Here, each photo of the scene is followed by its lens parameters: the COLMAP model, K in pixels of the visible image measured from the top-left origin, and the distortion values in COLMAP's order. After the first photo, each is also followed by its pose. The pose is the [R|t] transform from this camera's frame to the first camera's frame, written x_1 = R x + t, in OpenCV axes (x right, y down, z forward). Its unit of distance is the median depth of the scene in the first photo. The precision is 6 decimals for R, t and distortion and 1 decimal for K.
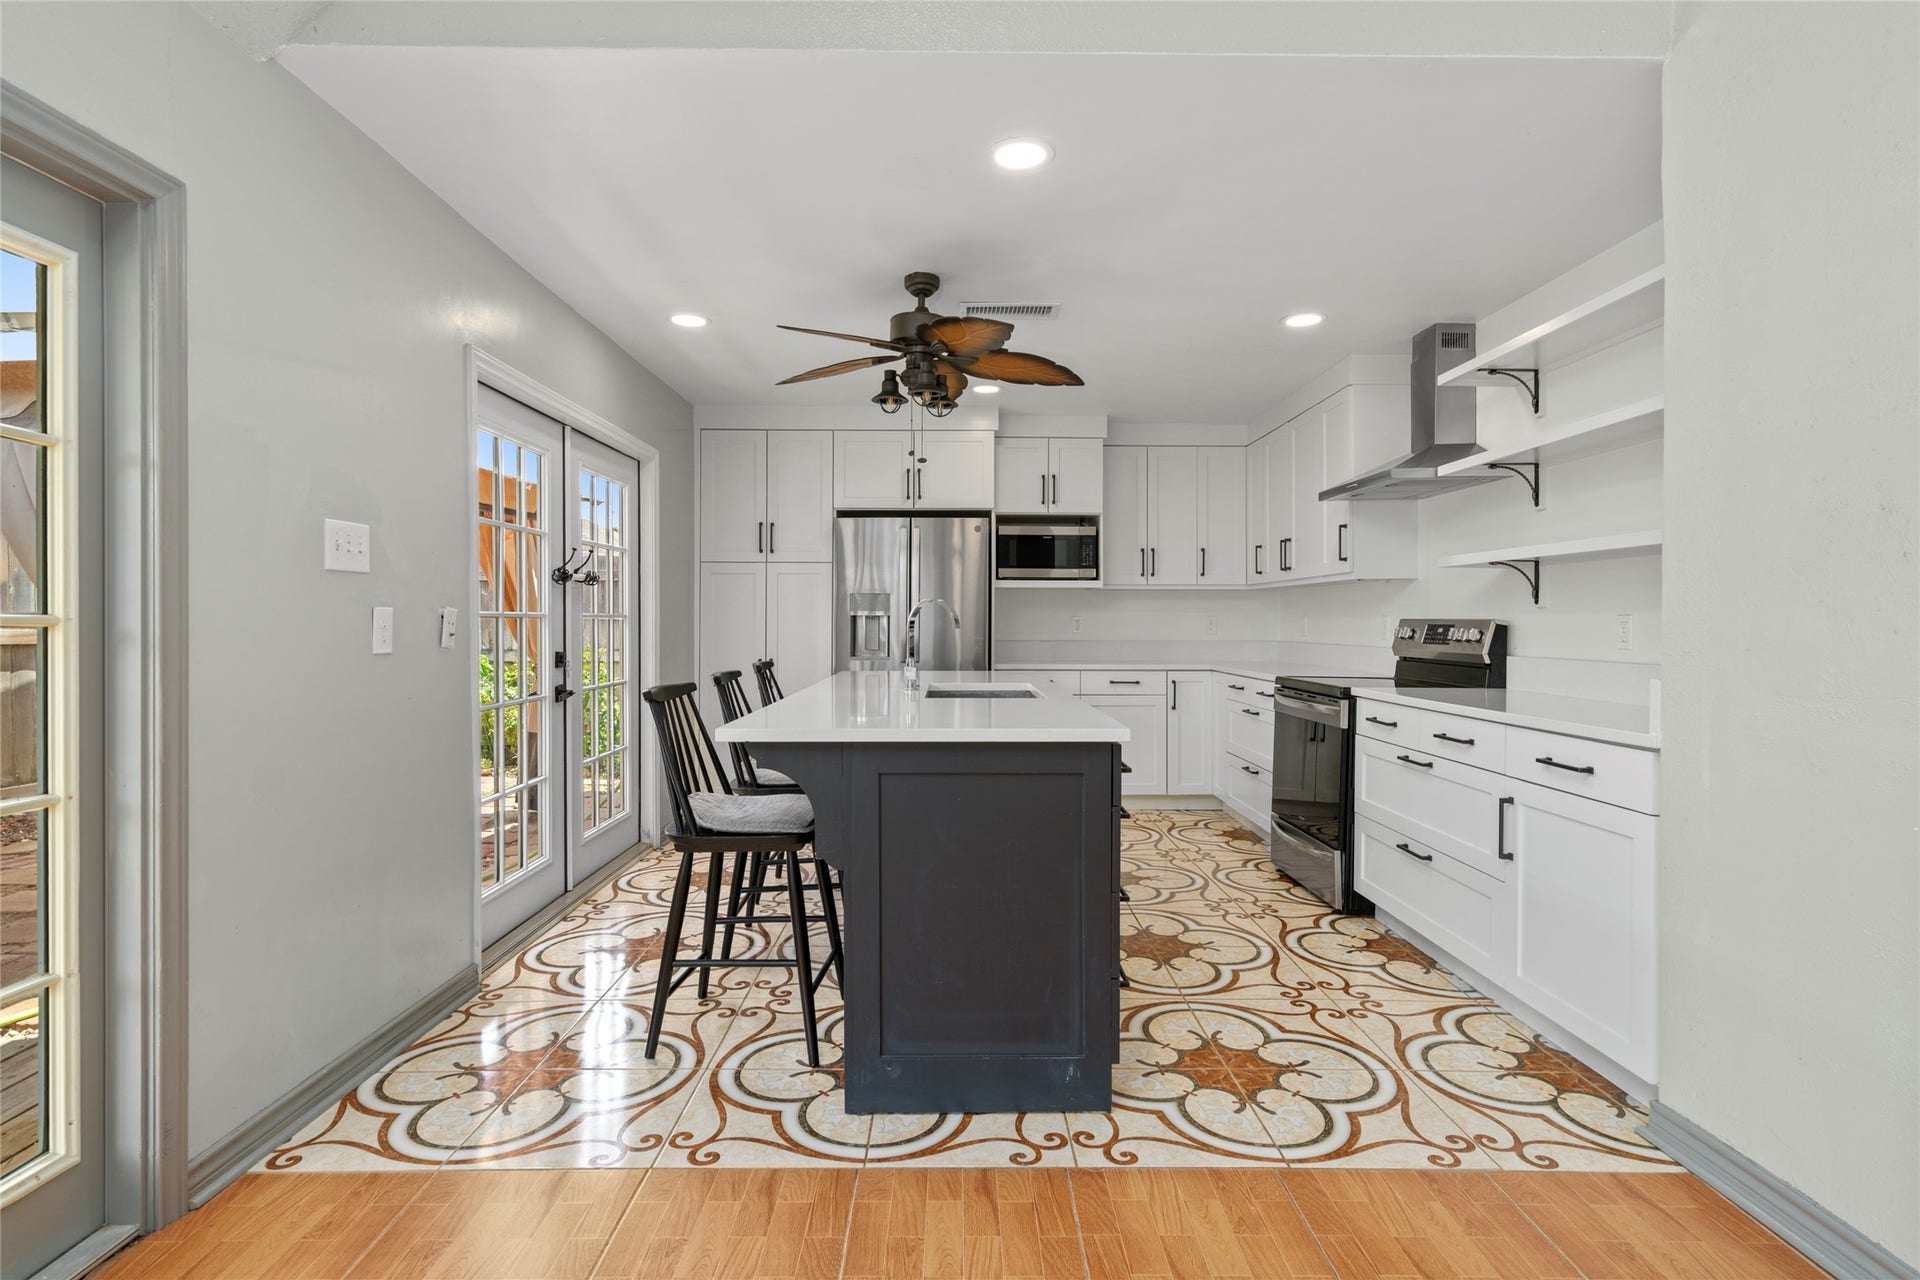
lens RADIAL K [[945.8, 0, 953.6], [0, 945.8, 631.9], [0, 0, 1]] dist [0.000661, 0.003574]
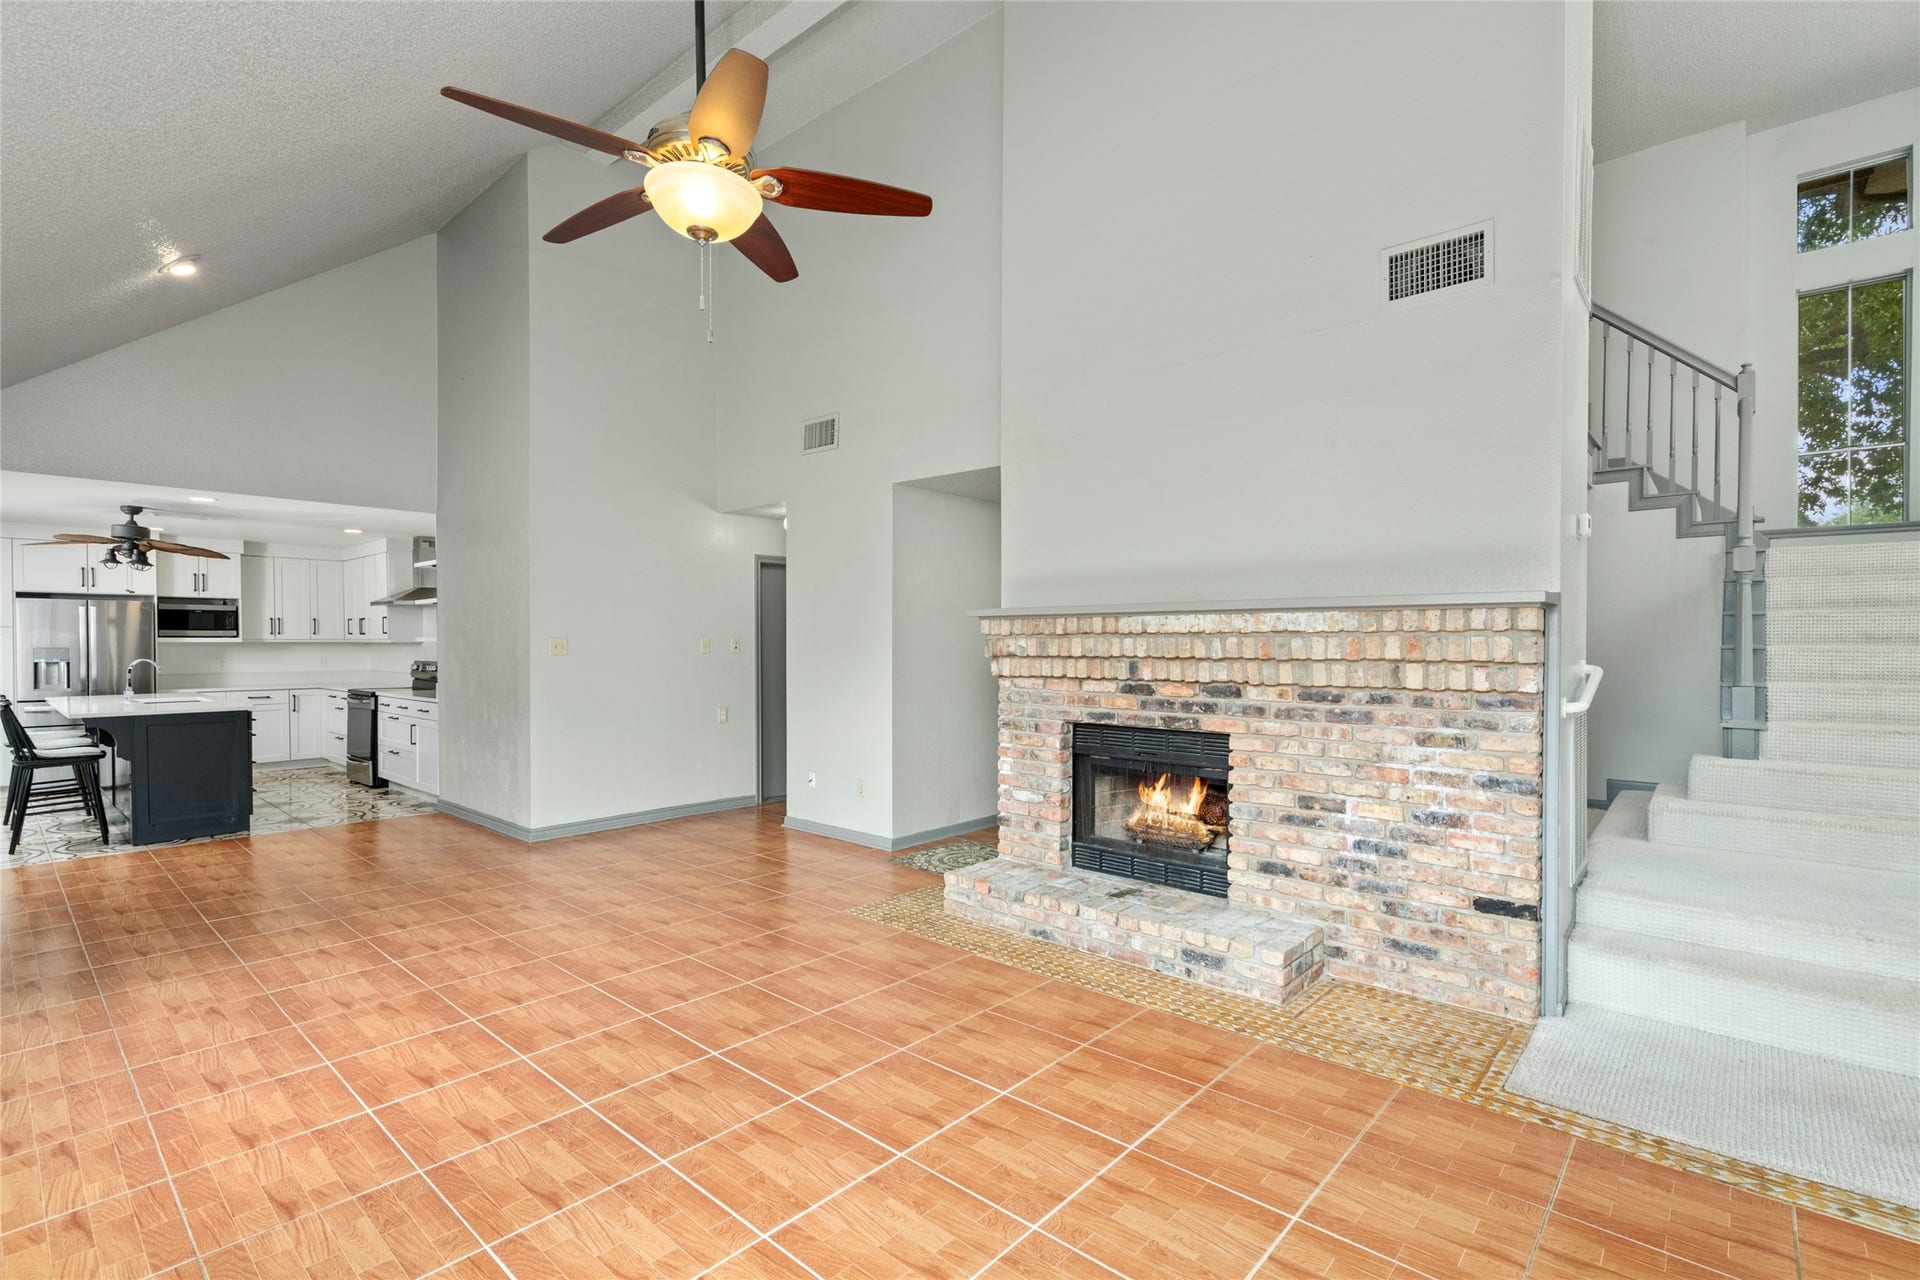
lens RADIAL K [[878.9, 0, 949.3], [0, 878.9, 652.9], [0, 0, 1]] dist [-0.003032, 0.001643]
pose [[0.669641, -0.010386, 0.742612, -0.249578], [0.010063, 0.999937, 0.004912, -0.035401], [-0.742617, 0.004184, 0.669704, -1.537571]]
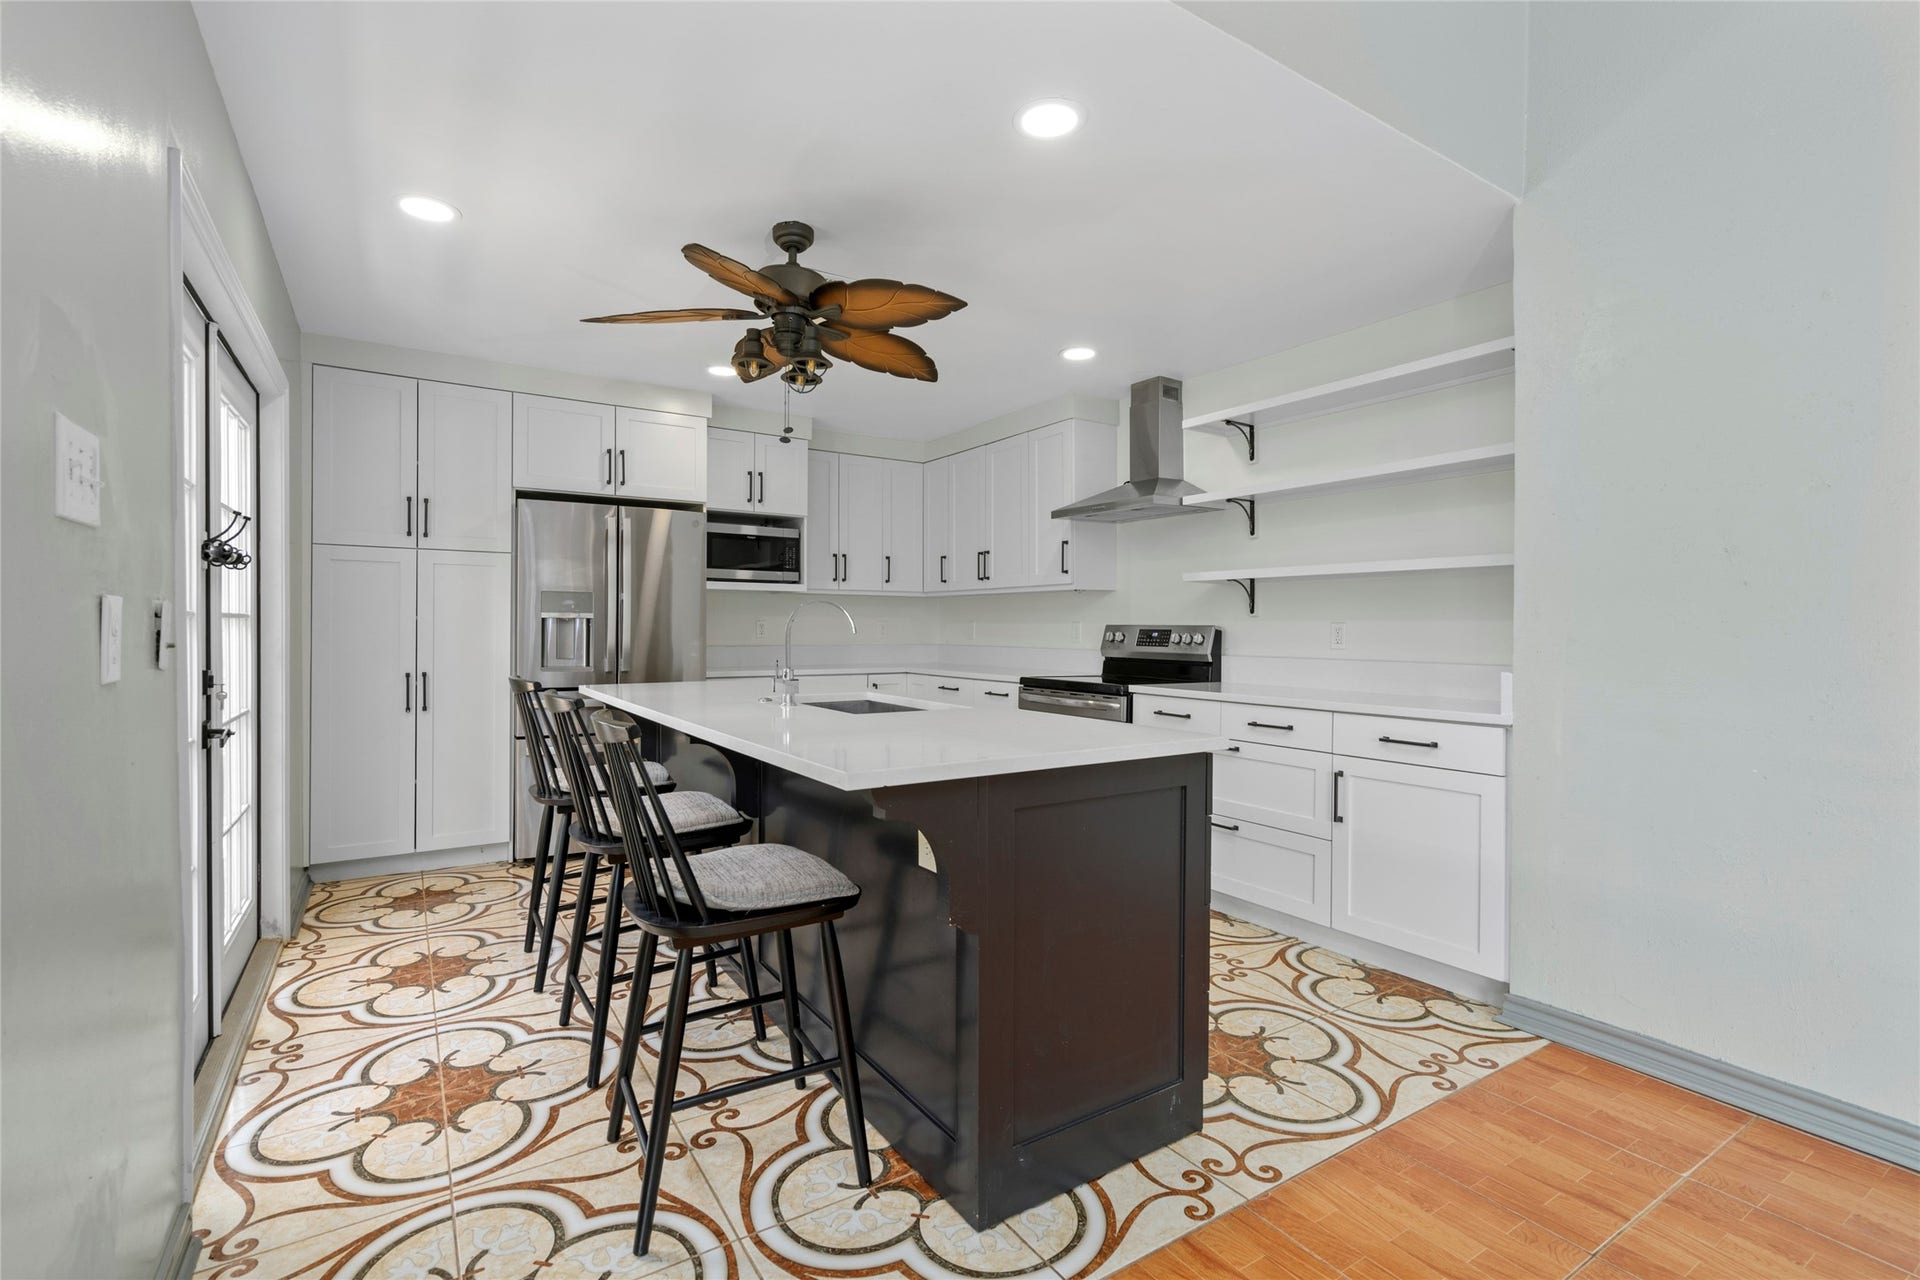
lens RADIAL K [[878.9, 0, 967.8], [0, 878.9, 638.7], [0, 0, 1]] dist [-0.003032, 0.001643]
pose [[0.840408, -0.004662, 0.541934, -0.310649], [0.002628, 0.999986, 0.004527, -0.002336], [-0.541948, -0.002380, 0.840409, 0.219236]]
